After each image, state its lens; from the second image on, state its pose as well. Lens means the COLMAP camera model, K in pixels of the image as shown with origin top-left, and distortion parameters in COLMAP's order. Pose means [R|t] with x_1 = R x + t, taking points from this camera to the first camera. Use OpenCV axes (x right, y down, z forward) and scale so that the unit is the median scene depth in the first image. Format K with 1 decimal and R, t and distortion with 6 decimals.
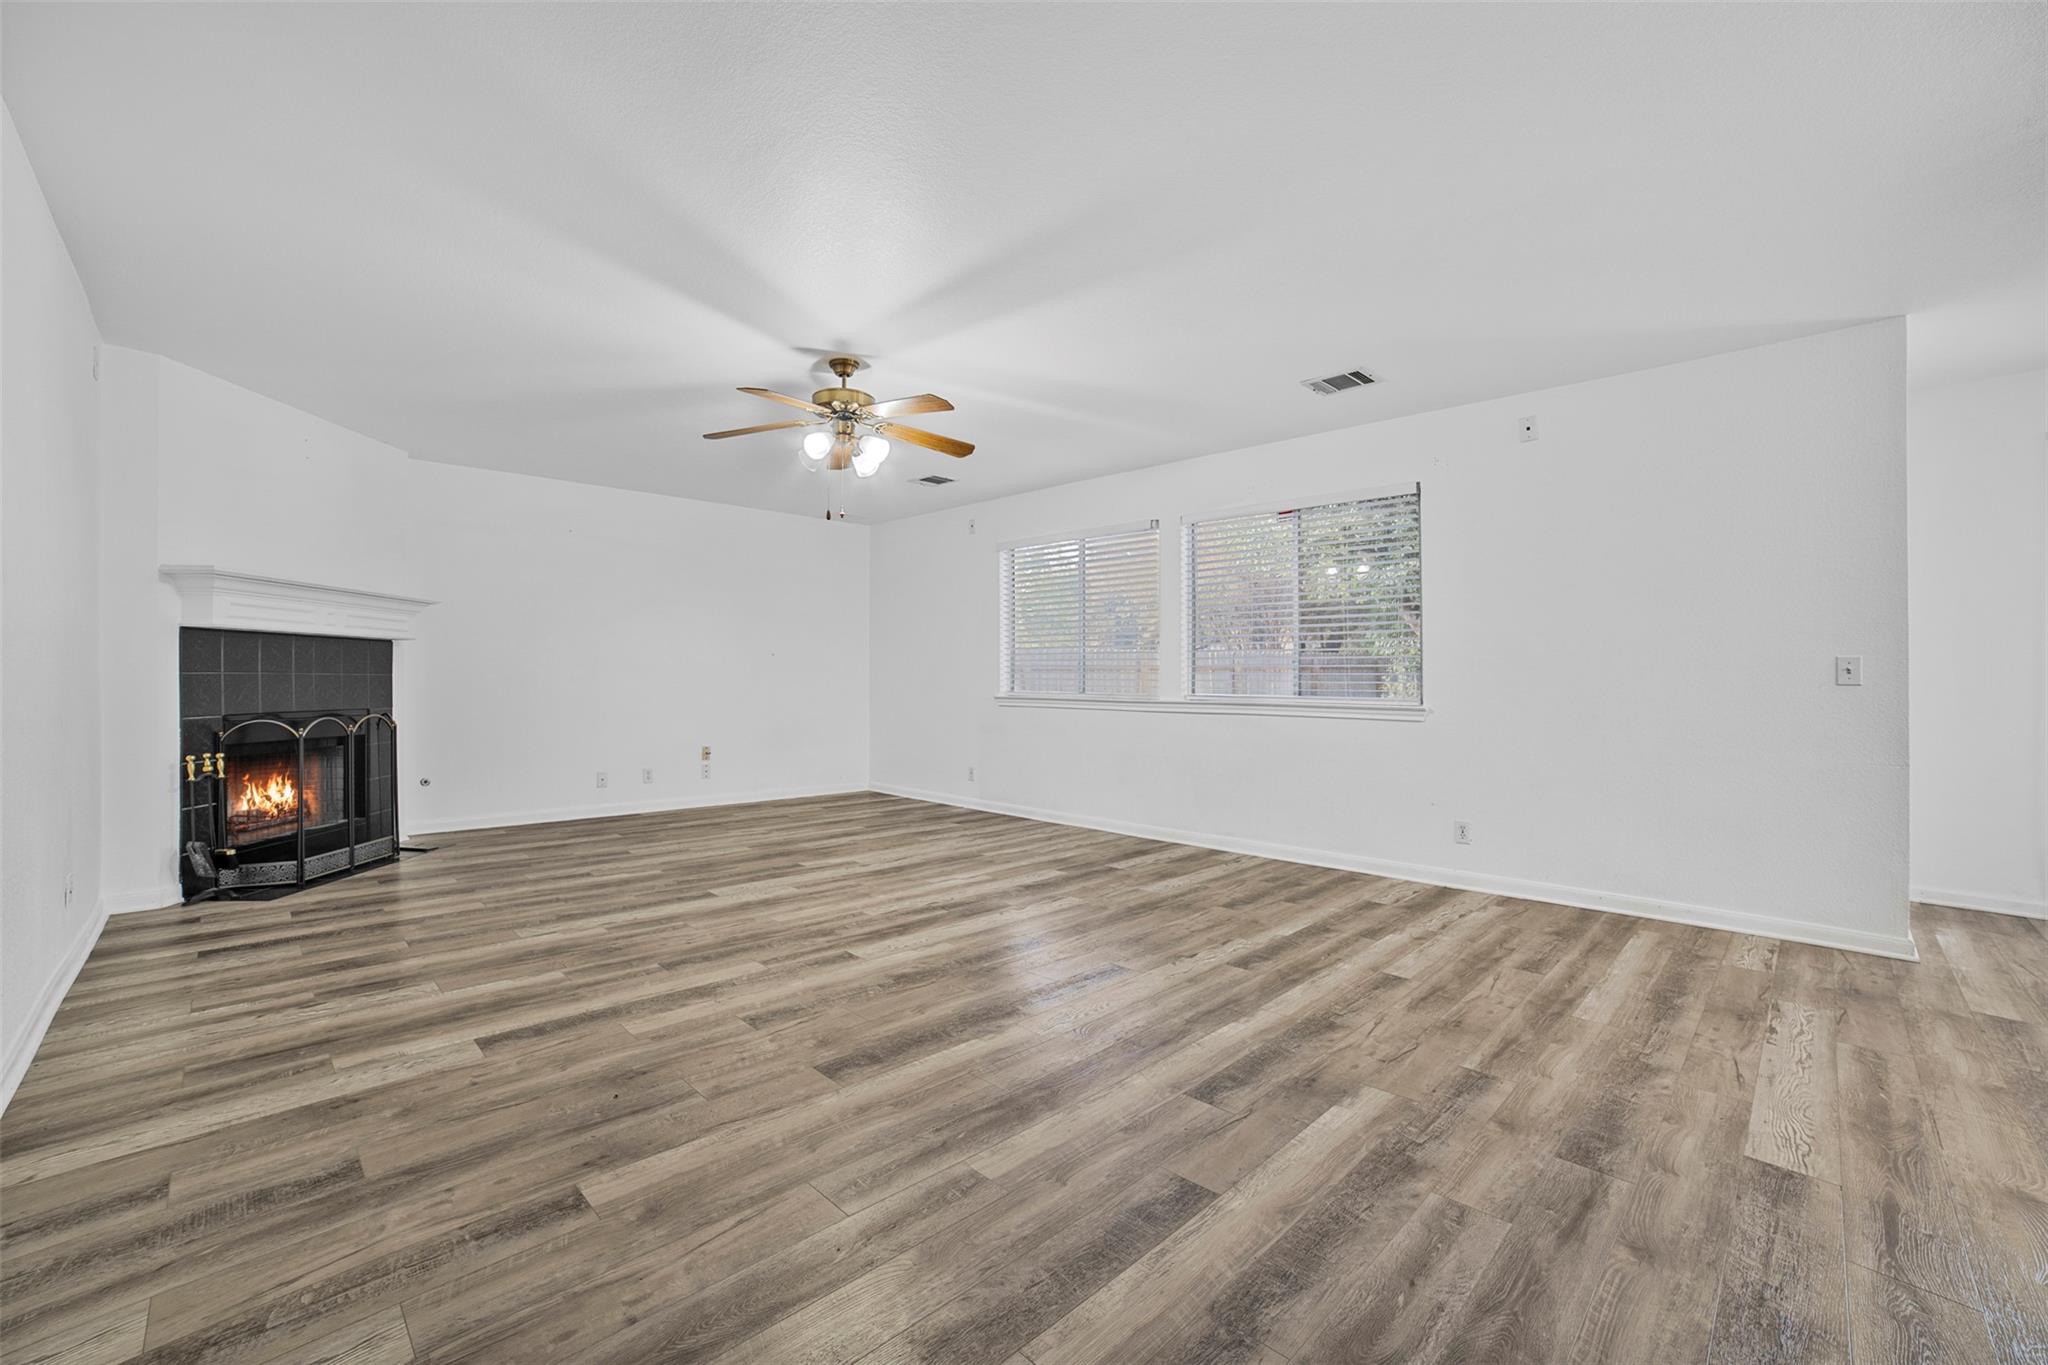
lens RADIAL K [[841.0, 0, 1018.7], [0, 841.0, 681.4], [0, 0, 1]] dist [-0.081822, 0.030376]
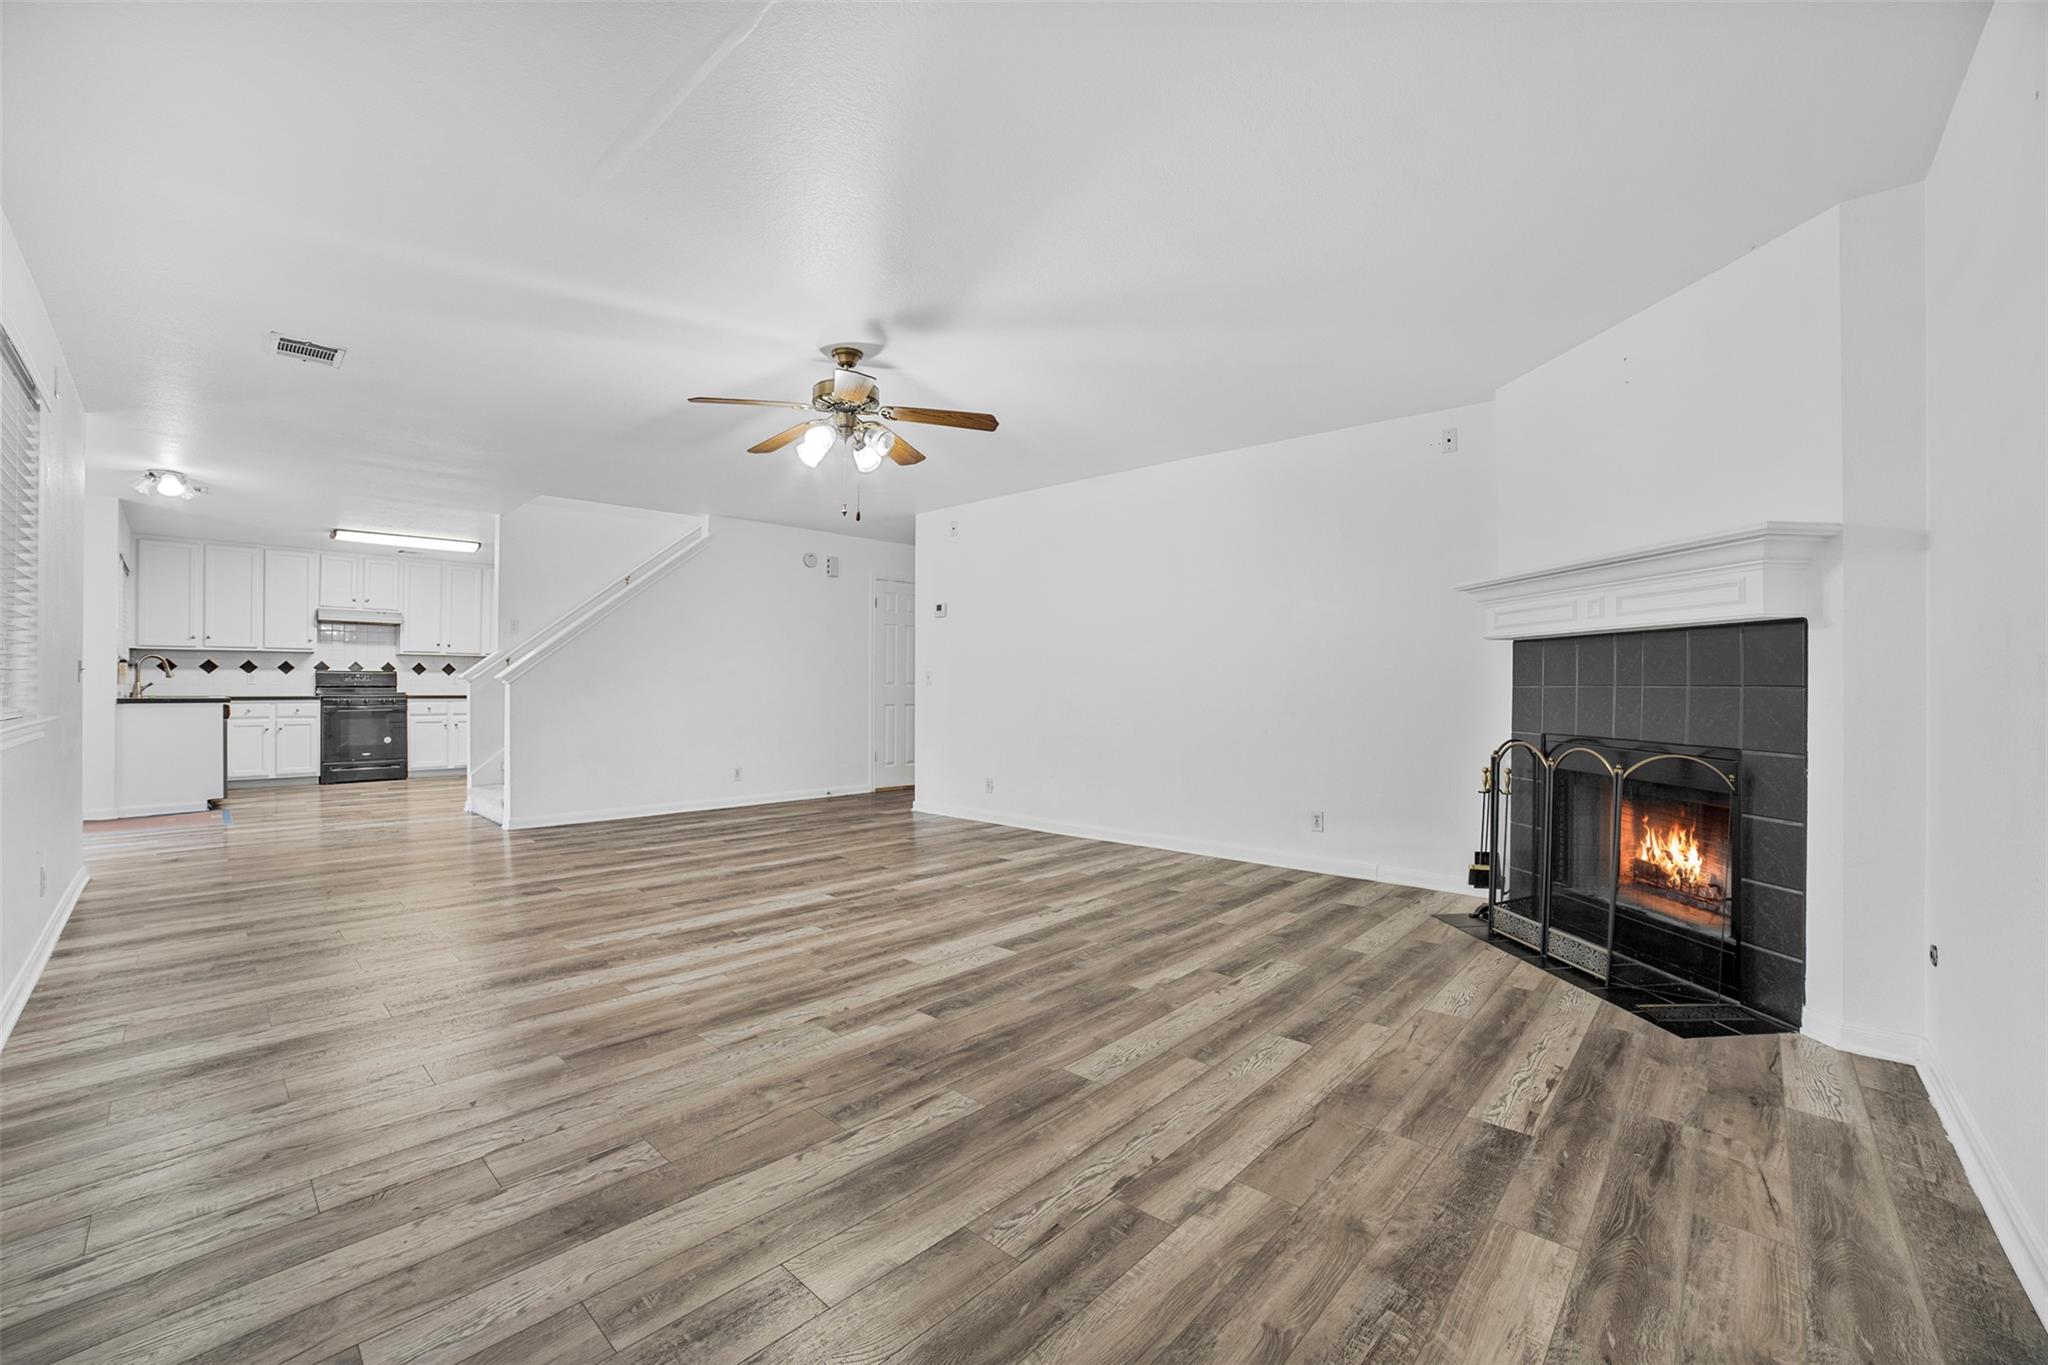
lens RADIAL K [[841.0, 0, 1018.7], [0, 841.0, 681.4], [0, 0, 1]] dist [-0.081822, 0.030376]
pose [[-0.999152, -0.005659, -0.040791, -0.416021], [-0.005259, 0.999937, -0.009913, -0.001143], [0.040845, -0.009690, -0.999119, 2.198782]]
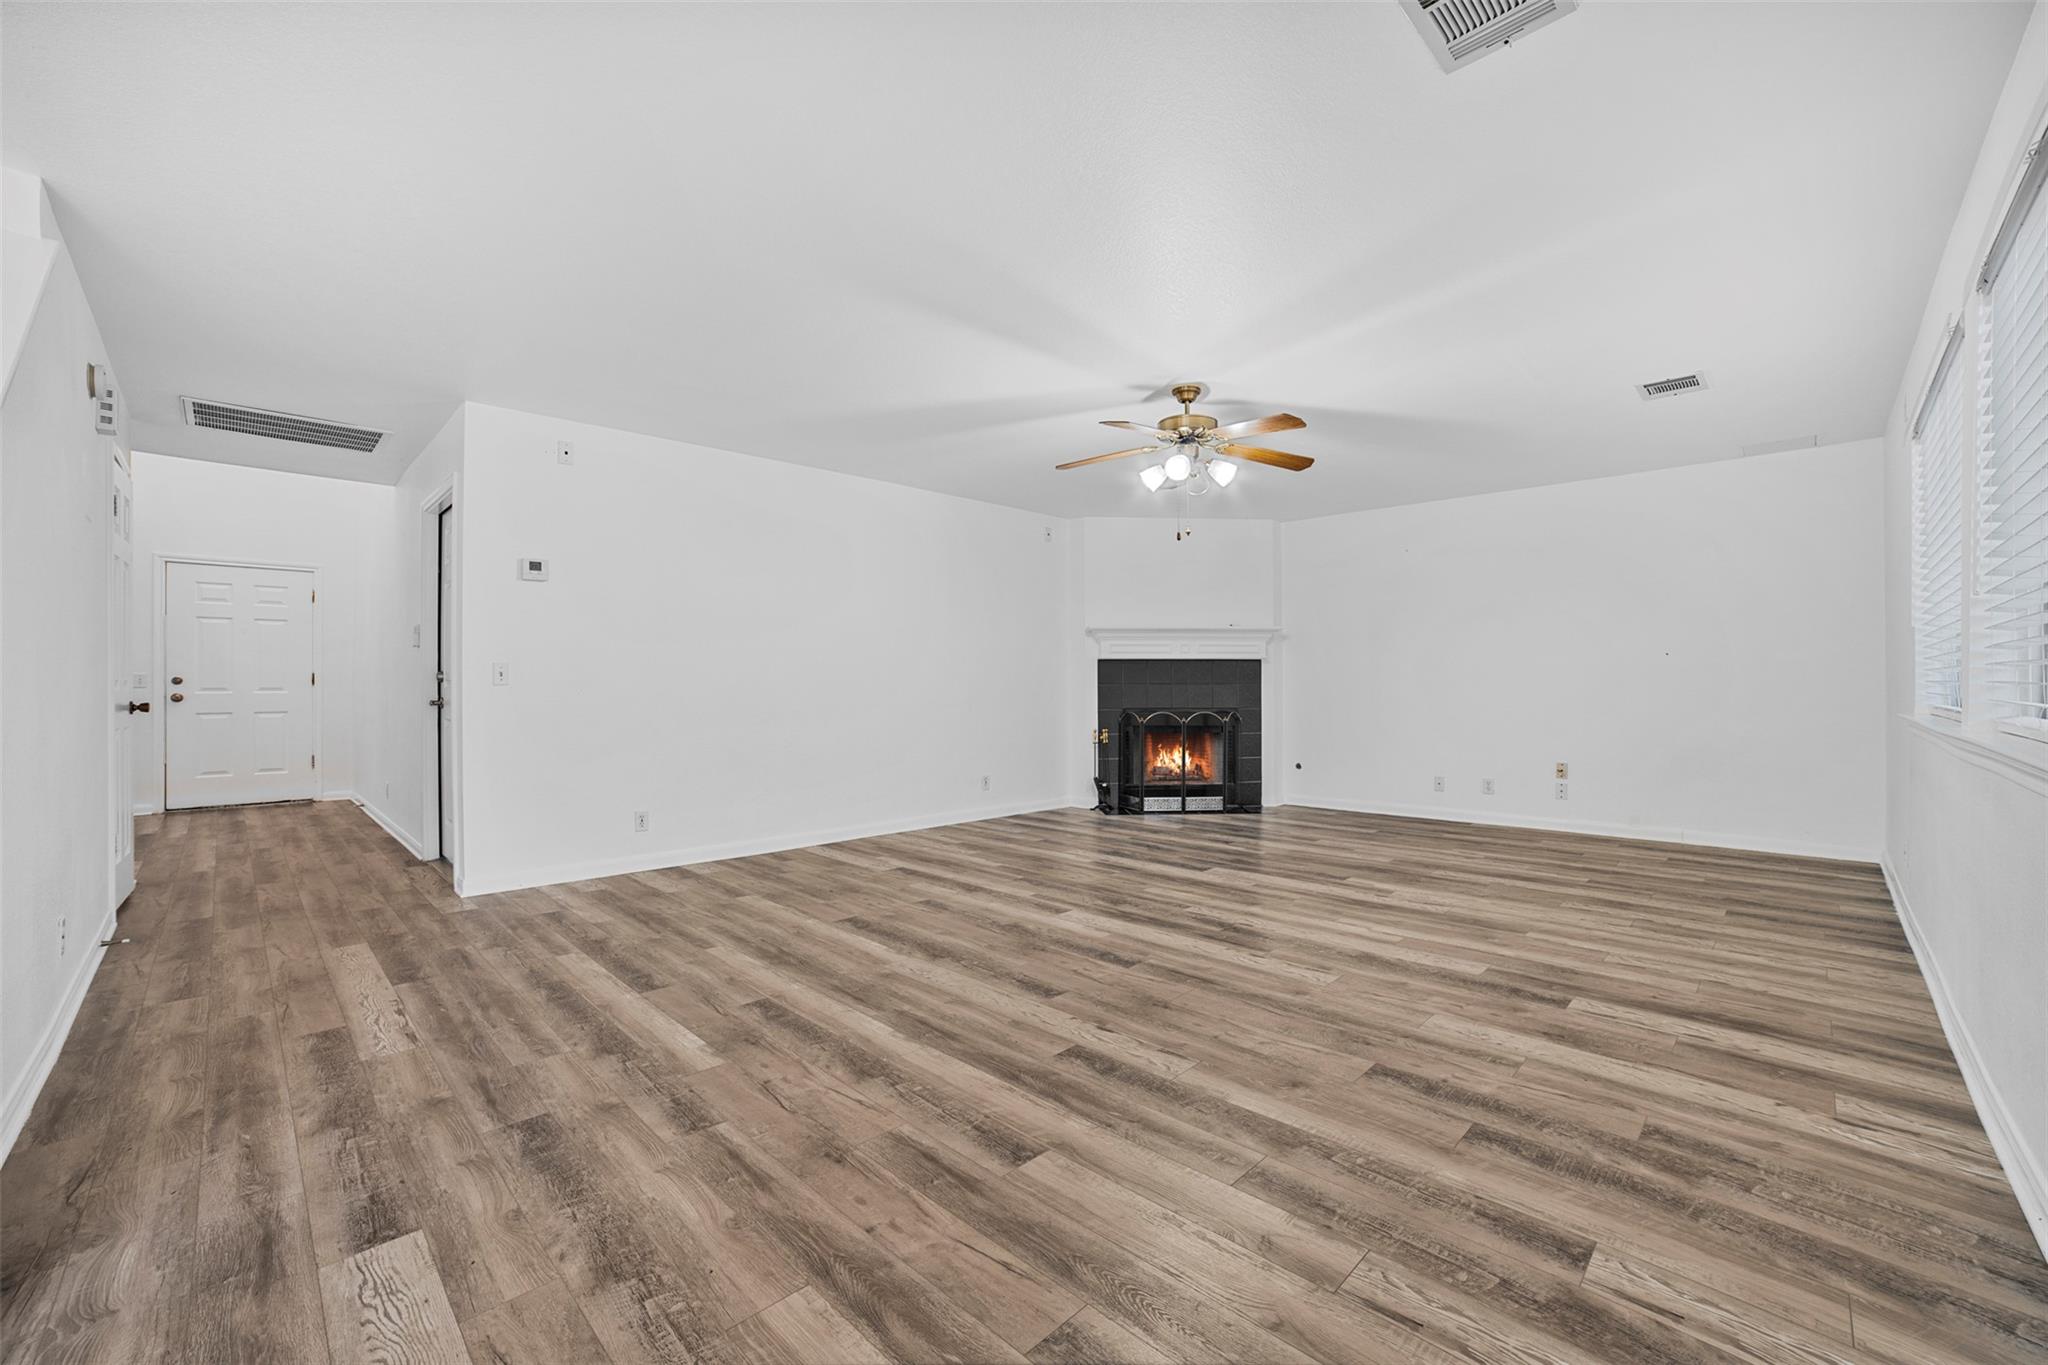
lens RADIAL K [[816.0, 0, 999.0], [0, 816.0, 635.6], [0, 0, 1]] dist [-0.067215, 0.024203]
pose [[-0.002197, -0.070158, -0.997534, 0.938758], [0.005079, 0.997522, -0.070168, 0.009542], [0.999985, -0.005221, -0.001835, 0.851363]]
